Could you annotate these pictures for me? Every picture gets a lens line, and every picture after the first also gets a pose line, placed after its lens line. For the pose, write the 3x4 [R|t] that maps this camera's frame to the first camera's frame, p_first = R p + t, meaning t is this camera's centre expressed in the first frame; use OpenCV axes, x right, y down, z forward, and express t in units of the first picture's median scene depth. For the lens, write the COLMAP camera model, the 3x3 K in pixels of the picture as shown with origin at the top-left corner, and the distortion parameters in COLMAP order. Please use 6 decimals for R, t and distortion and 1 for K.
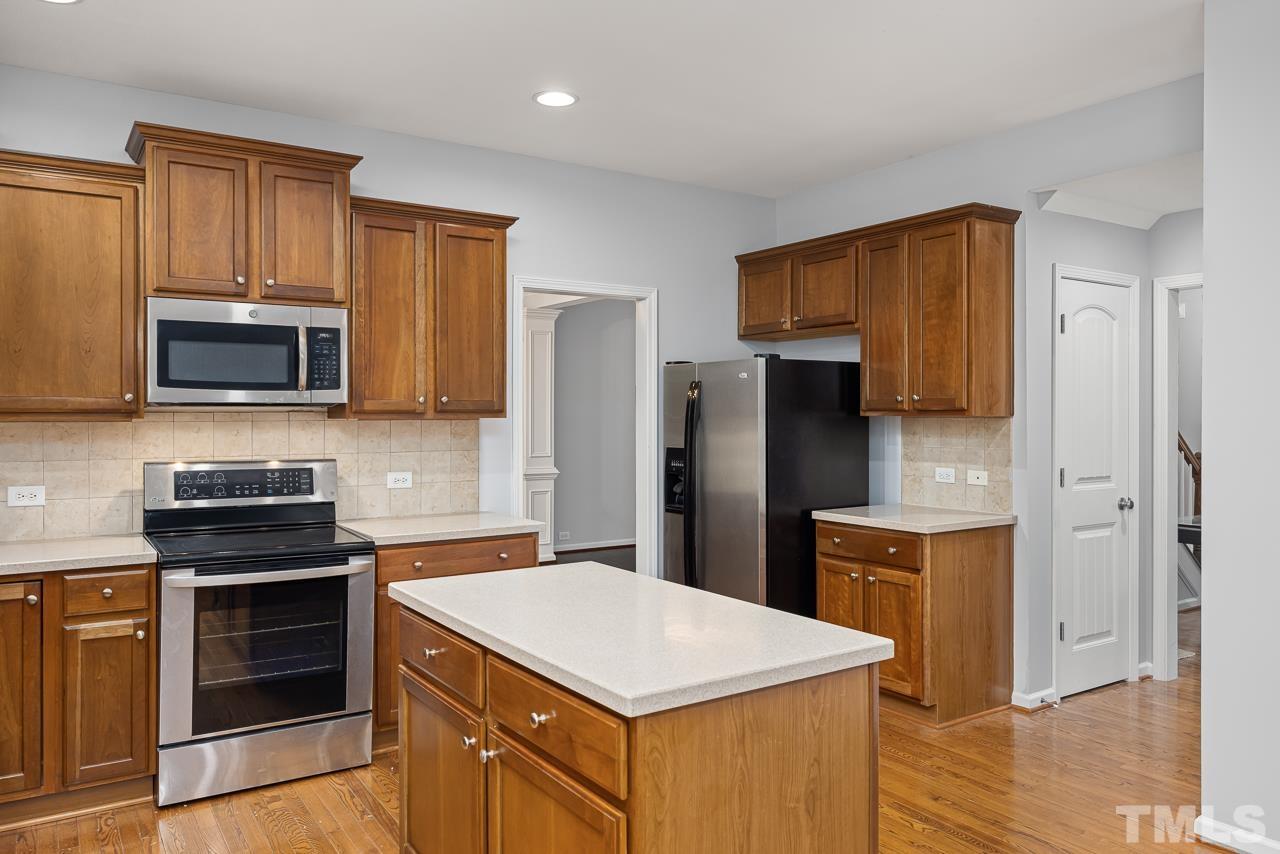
lens RADIAL K [[916.8, 0, 645.8], [0, 916.8, 420.2], [0, 0, 1]] dist [-0.003059, 0.004047]
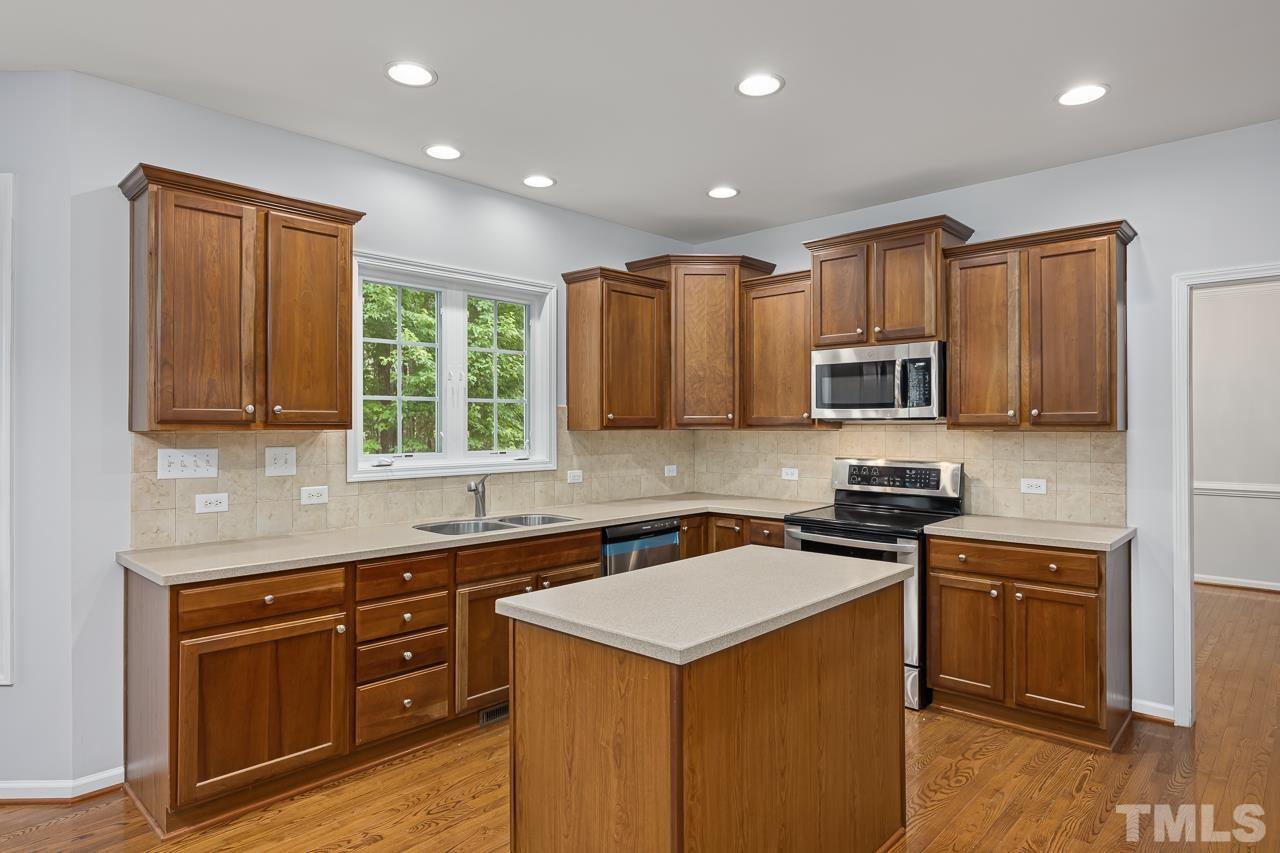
lens RADIAL K [[726.8, 0, 643.4], [0, 726.8, 420.8], [0, 0, 1]] dist [-0.003097, -0.004477]
pose [[0.224980, -0.005725, -0.974346, 0.542745], [-0.005800, 0.999957, -0.007215, -0.004378], [0.974346, 0.007274, 0.224938, 0.398591]]
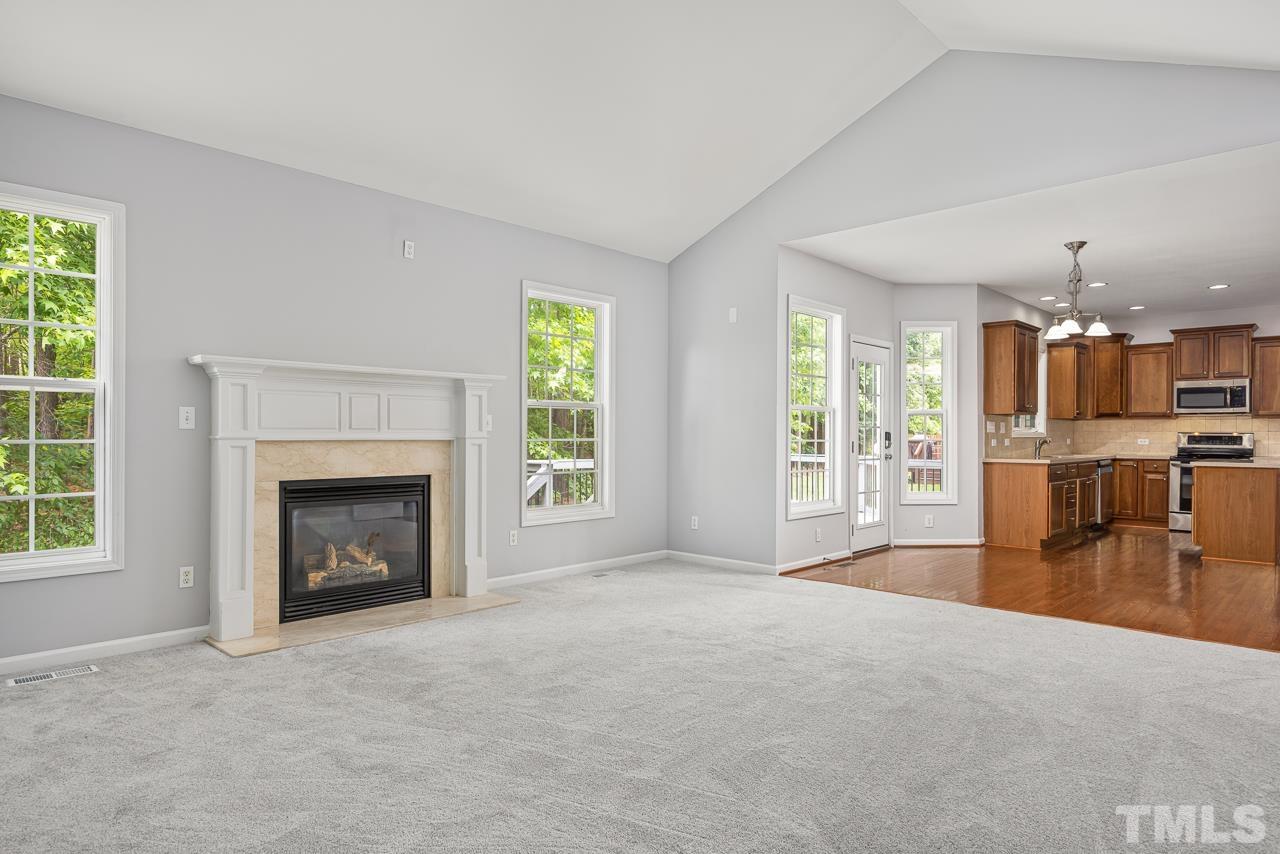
lens RADIAL K [[764.8, 0, 633.8], [0, 764.8, 434.4], [0, 0, 1]] dist [-0.002852, -0.000659]
pose [[0.225228, 0.003084, -0.974301, 1.544151], [-0.010756, 0.999942, 0.000679, 0.069415], [0.974247, 0.010327, 0.225248, -1.377331]]
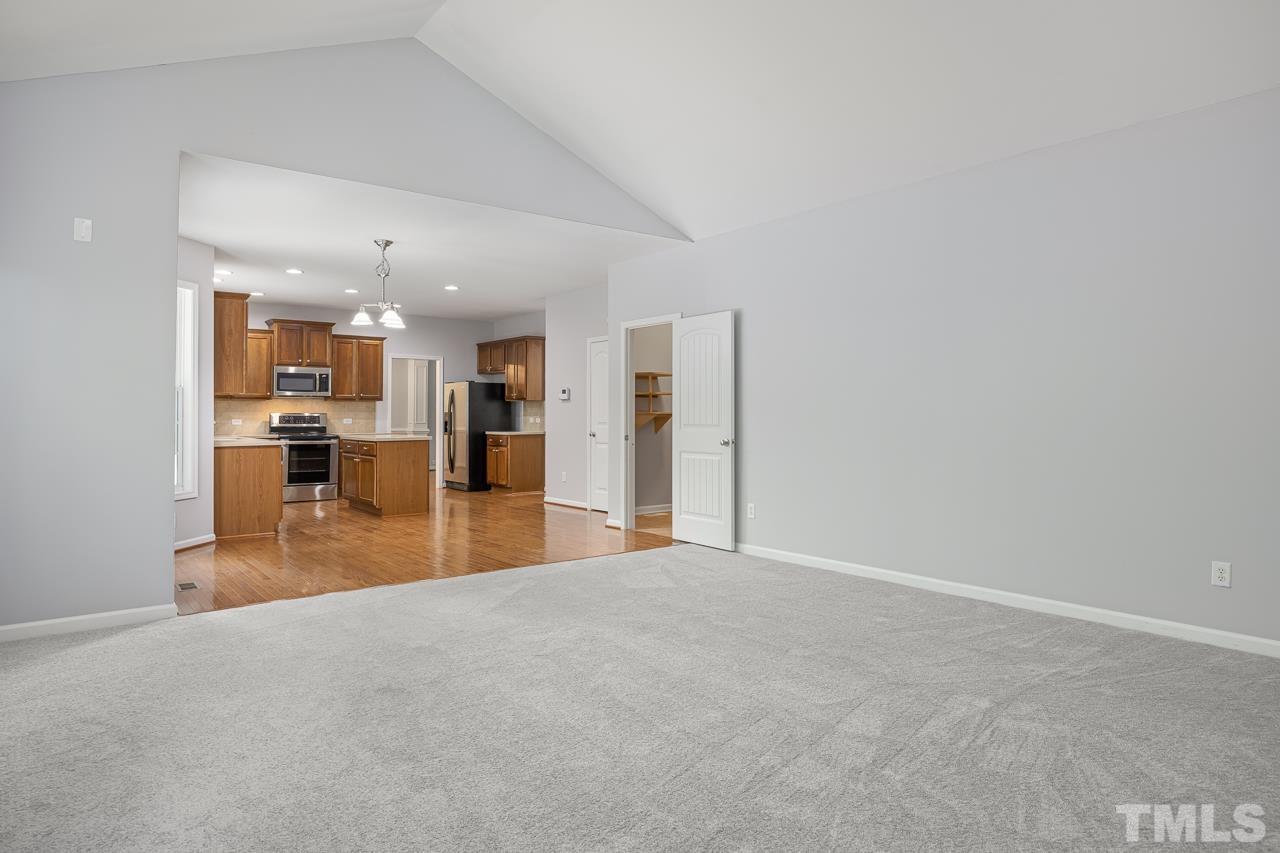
lens RADIAL K [[764.8, 0, 649.2], [0, 764.8, 400.3], [0, 0, 1]] dist [-0.002852, -0.000659]
pose [[0.996695, 0.000843, 0.081230, 0.620095], [0.001099, 0.999715, -0.023859, 0.066961], [-0.081227, 0.023869, 0.996410, -1.917753]]
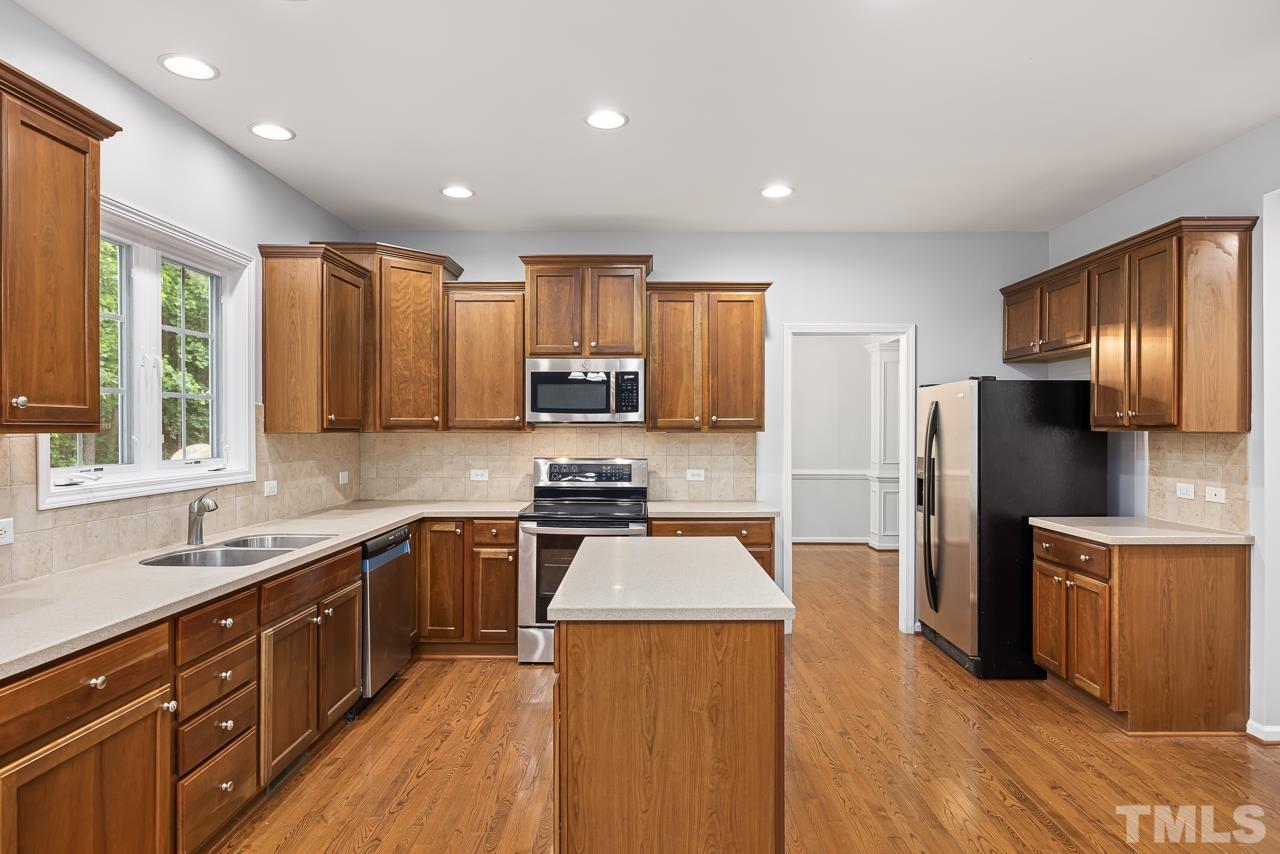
lens RADIAL K [[726.8, 0, 641.0], [0, 726.8, 431.4], [0, 0, 1]] dist [-0.003097, -0.004477]
pose [[0.826054, 0.003684, -0.563579, 0.341677], [-0.005115, 0.999986, -0.000961, -0.001108], [0.563568, 0.003677, 0.826062, 0.020026]]
